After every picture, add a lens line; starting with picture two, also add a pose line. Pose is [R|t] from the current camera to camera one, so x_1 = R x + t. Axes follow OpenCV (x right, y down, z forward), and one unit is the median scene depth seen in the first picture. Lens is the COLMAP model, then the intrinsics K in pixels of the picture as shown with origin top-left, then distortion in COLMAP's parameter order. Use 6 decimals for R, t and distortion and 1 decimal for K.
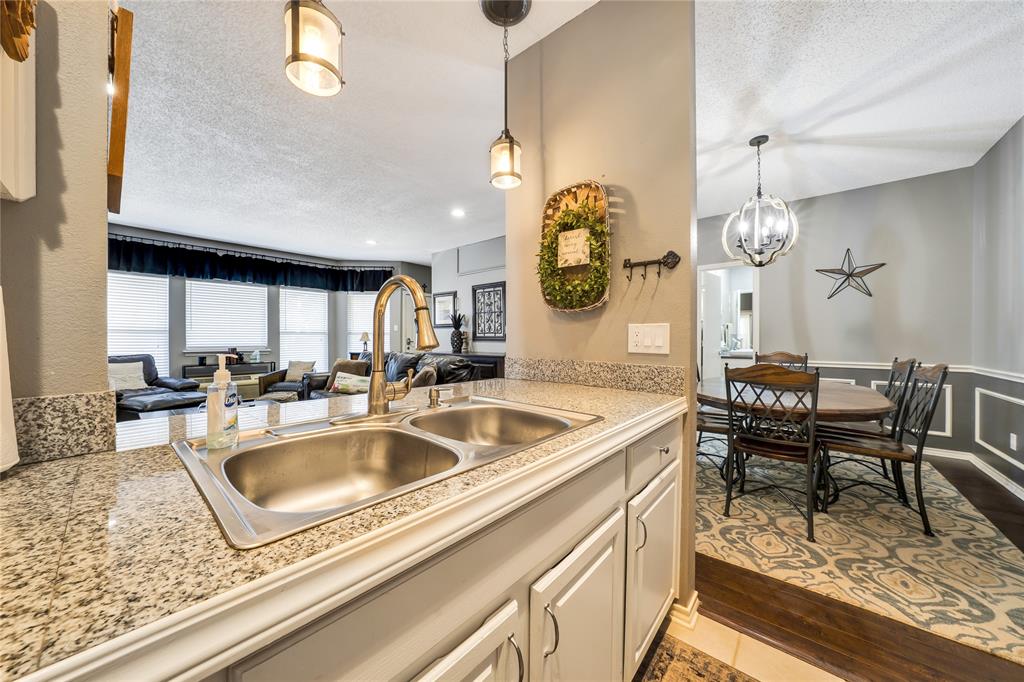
lens RADIAL K [[351.6, 0, 512.3], [0, 351.6, 340.6], [0, 0, 1]] dist [-0.026635, 0.003712]
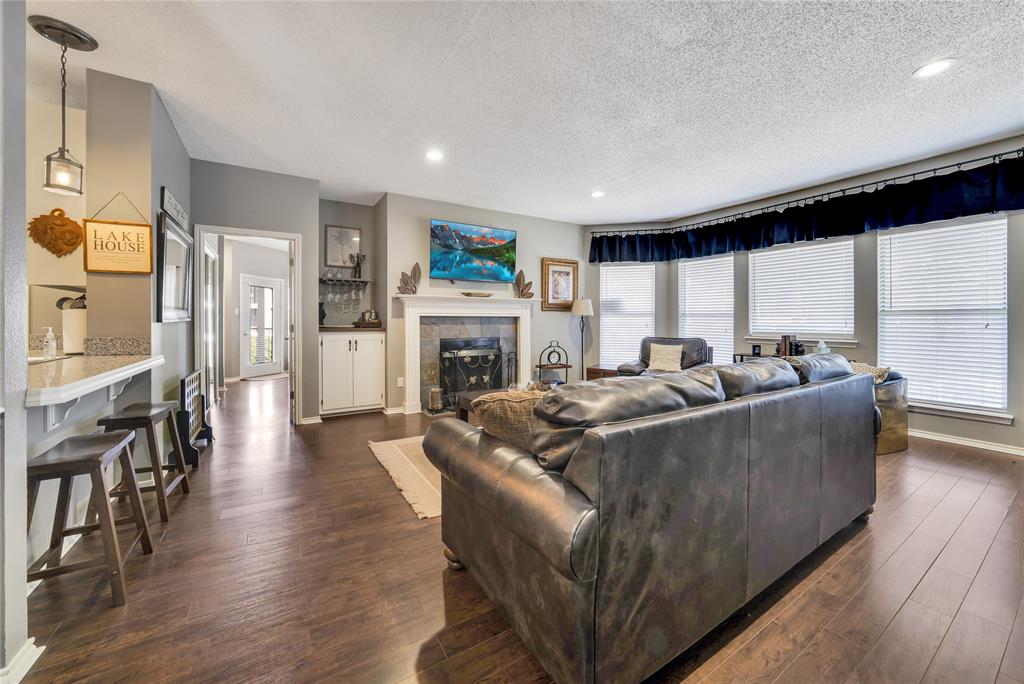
lens RADIAL K [[383.6, 0, 513.4], [0, 383.6, 321.8], [0, 0, 1]] dist [-0.025206, 0.001197]
pose [[-0.296846, -0.000998, -0.954925, 0.119423], [-0.006402, 0.999979, 0.000945, -0.005073], [0.954904, 0.006394, -0.296846, 0.705358]]
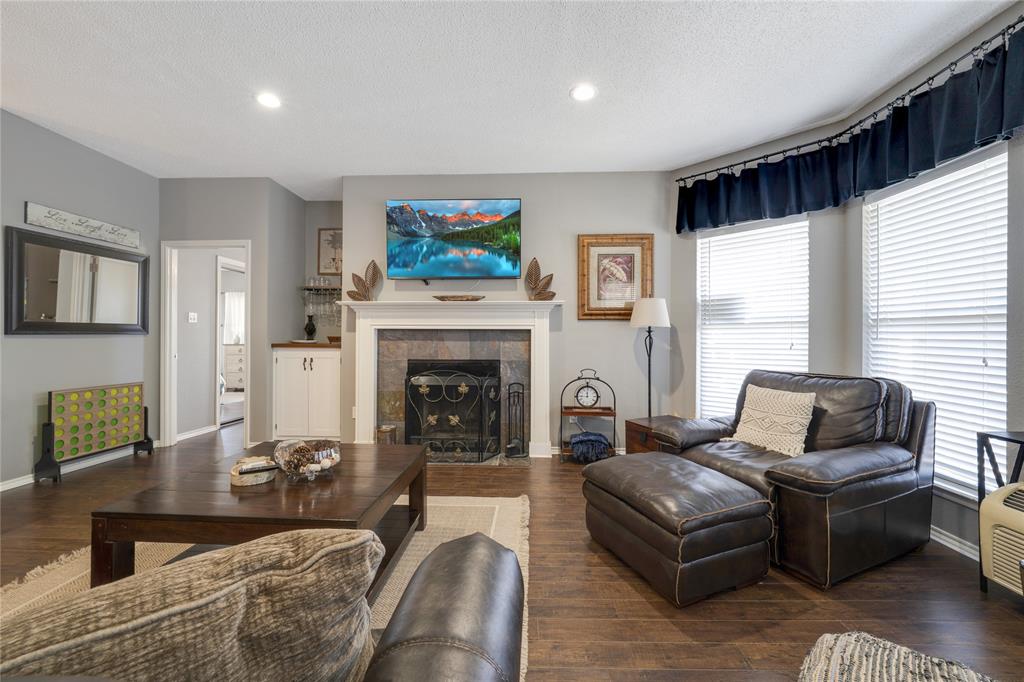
lens RADIAL K [[408.4, 0, 517.2], [0, 408.4, 338.8], [0, 0, 1]] dist [-0.020447, 0.002496]
pose [[-0.781926, -0.007803, -0.623322, -0.400546], [-0.011197, 0.999936, 0.001529, -0.002755], [0.623271, 0.008175, -0.781964, 0.955817]]
